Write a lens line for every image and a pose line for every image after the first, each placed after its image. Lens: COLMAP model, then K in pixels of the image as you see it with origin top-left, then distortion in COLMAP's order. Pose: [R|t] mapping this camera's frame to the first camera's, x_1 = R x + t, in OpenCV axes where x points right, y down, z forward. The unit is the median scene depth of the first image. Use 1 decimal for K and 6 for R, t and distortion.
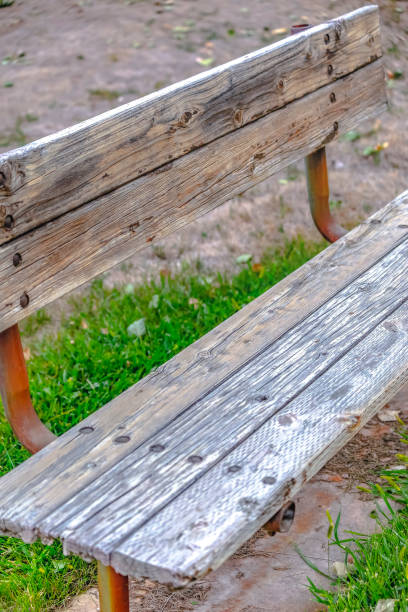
lens RADIAL K [[1515.1, 0, 203.8], [0, 1515.1, 306.1], [0, 0, 1]] dist [-0.091625, 0.000000]
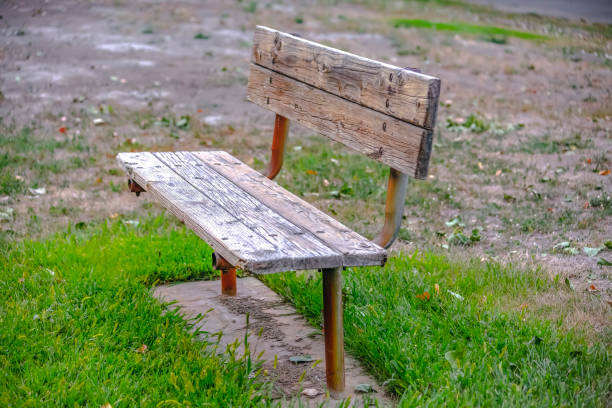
lens RADIAL K [[1515.1, 0, 307.1], [0, 1515.1, 205.5], [0, 0, 1]] dist [-0.091625, 0.000000]
pose [[-0.683899, 0.130525, -0.717806, 1.117600], [-0.293002, 0.851900, 0.434070, -0.658432], [0.668156, 0.507178, -0.544369, 1.837716]]
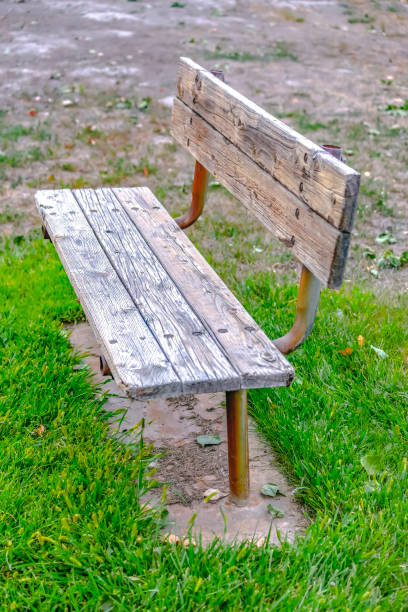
lens RADIAL K [[1204.7, 0, 201.3], [0, 1204.7, 302.1], [0, 0, 1]] dist [-0.009077, 0.000000]
pose [[-0.729116, 0.220852, -0.647777, 0.773057], [-0.272628, 0.774437, 0.570896, -0.615724], [0.627745, 0.592851, -0.504444, 1.582793]]
